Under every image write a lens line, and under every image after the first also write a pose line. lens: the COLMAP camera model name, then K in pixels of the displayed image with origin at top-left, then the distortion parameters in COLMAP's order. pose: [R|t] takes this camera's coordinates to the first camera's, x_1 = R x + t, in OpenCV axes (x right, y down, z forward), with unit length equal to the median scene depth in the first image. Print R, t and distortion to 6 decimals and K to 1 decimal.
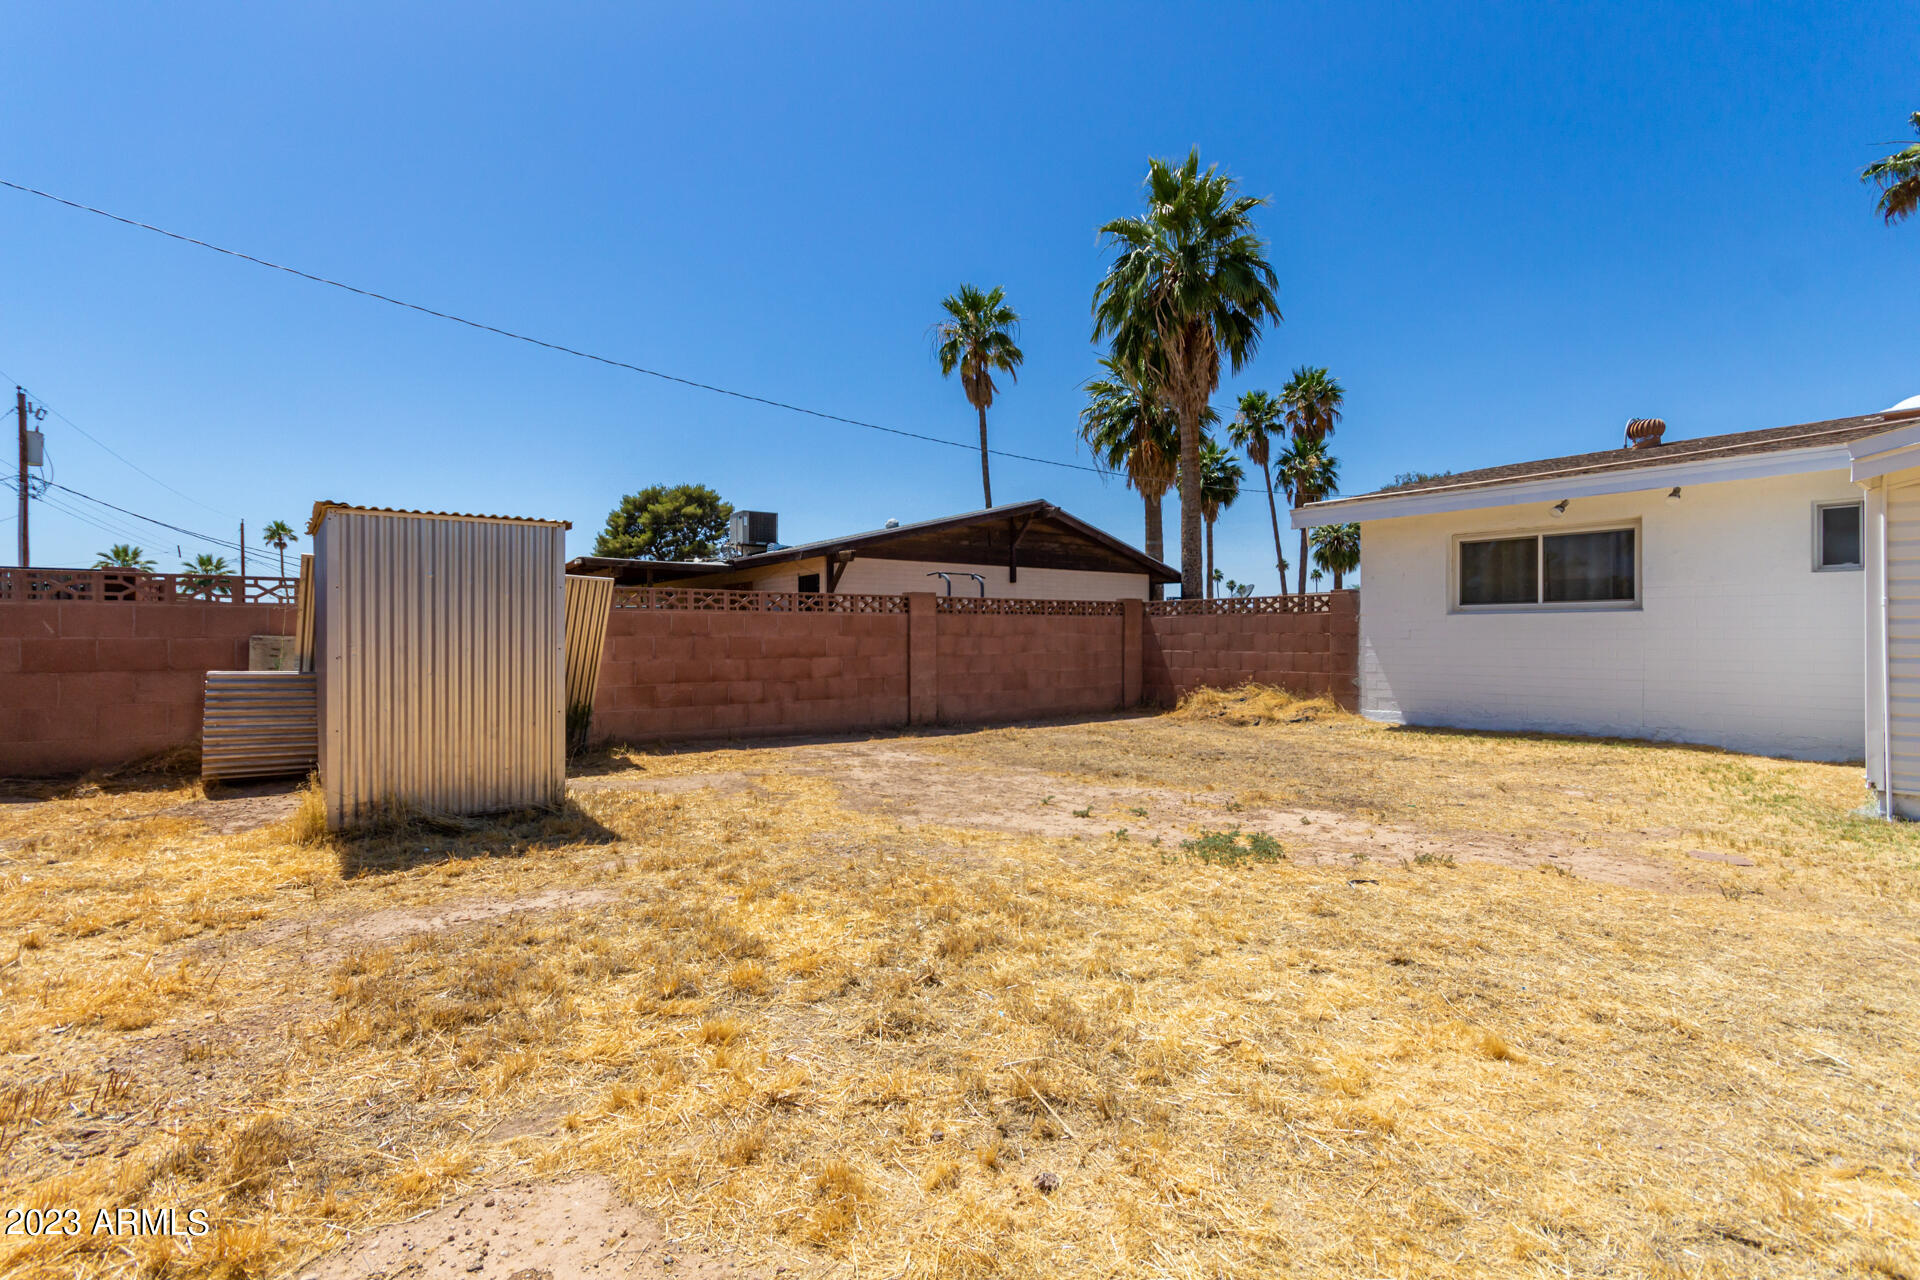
lens RADIAL K [[894.9, 0, 963.6], [0, 894.9, 634.2], [0, 0, 1]] dist [0.002713, 0.000861]
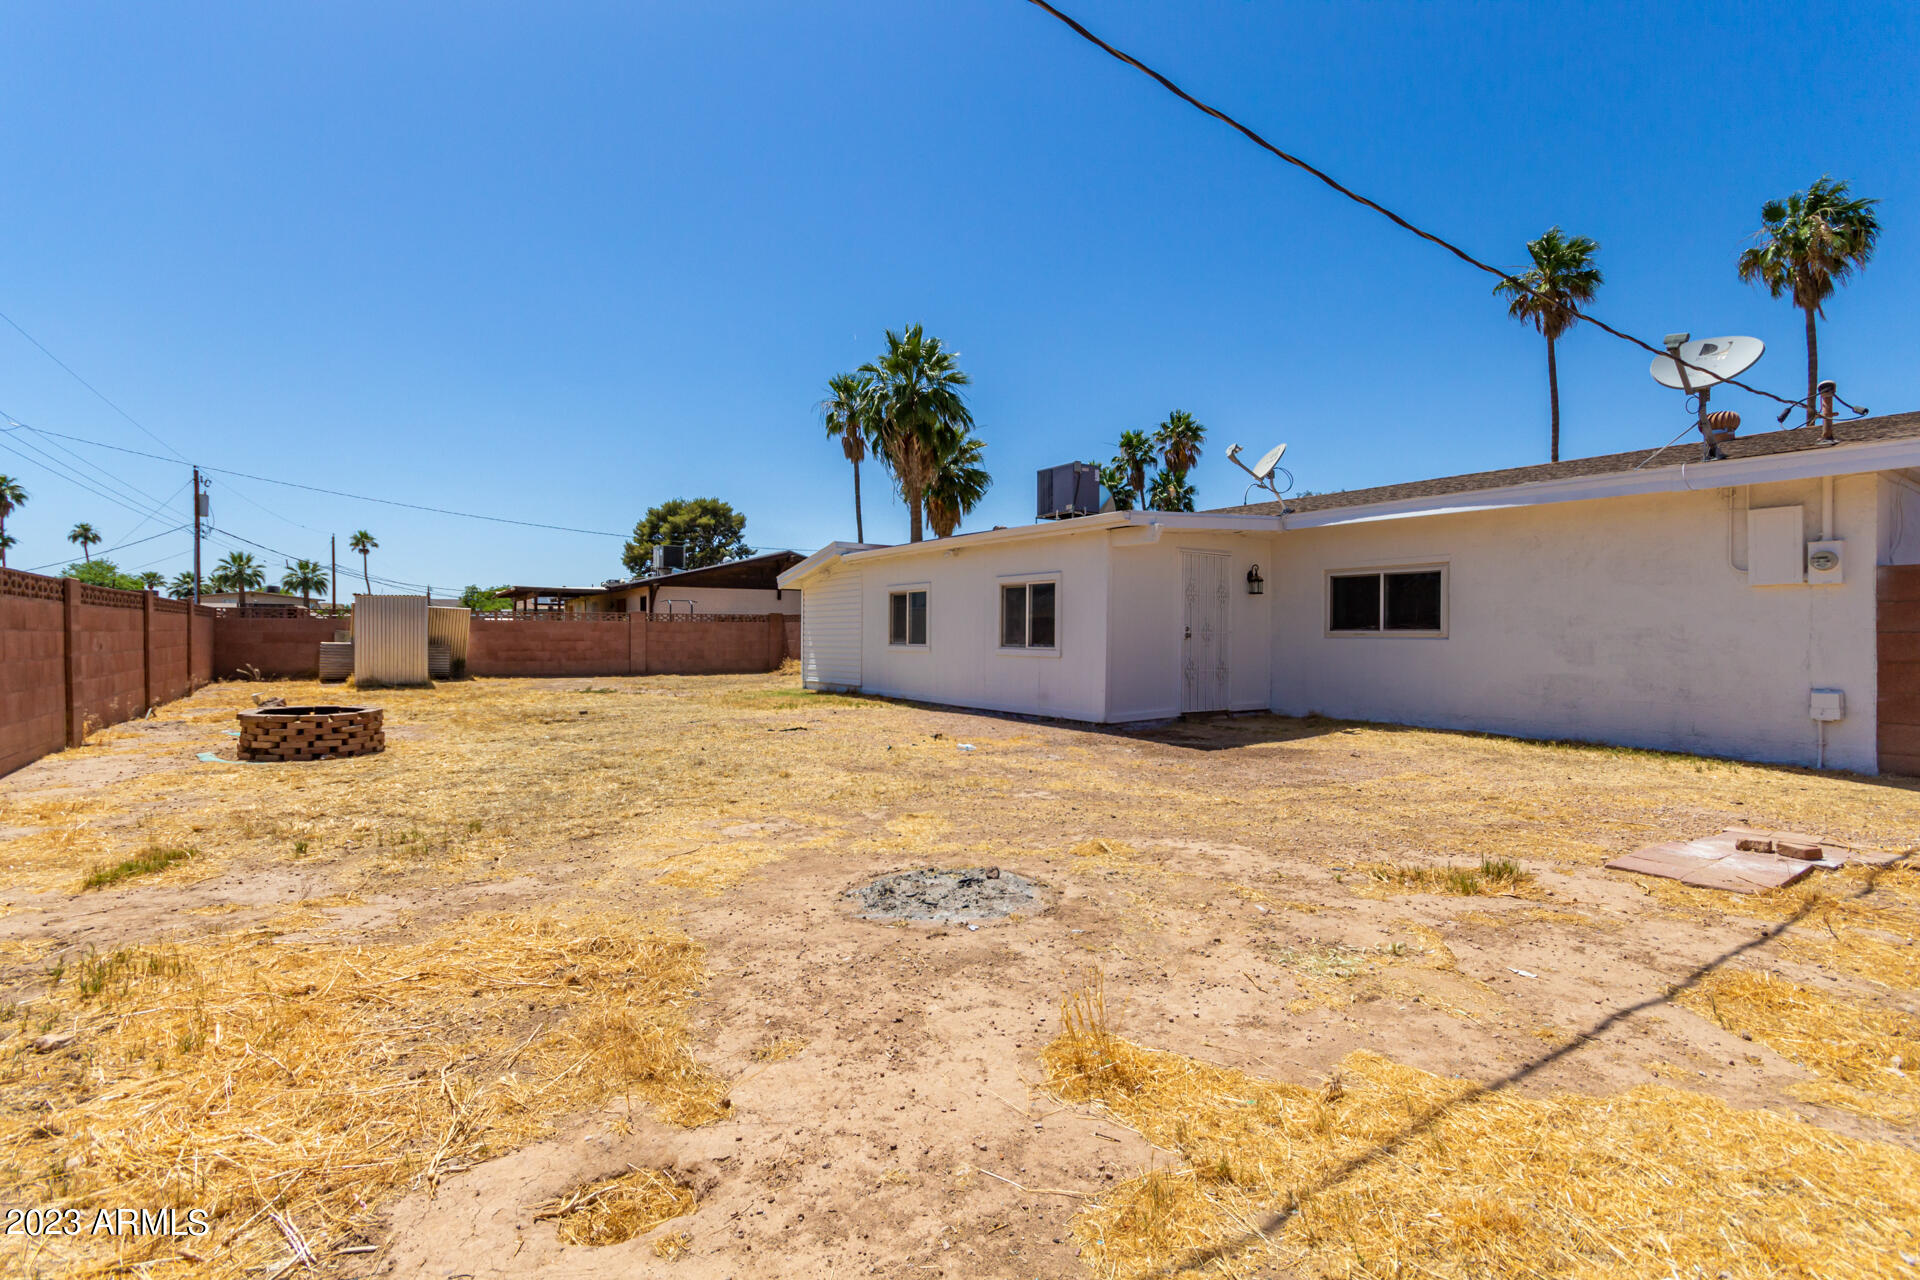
lens RADIAL K [[894.9, 0, 962.9], [0, 894.9, 636.4], [0, 0, 1]] dist [0.002713, 0.000861]
pose [[0.997867, 0.006503, -0.064957, 0.180162], [-0.006039, 0.999955, 0.007335, -0.001573], [0.065001, -0.006927, 0.997861, -0.223346]]
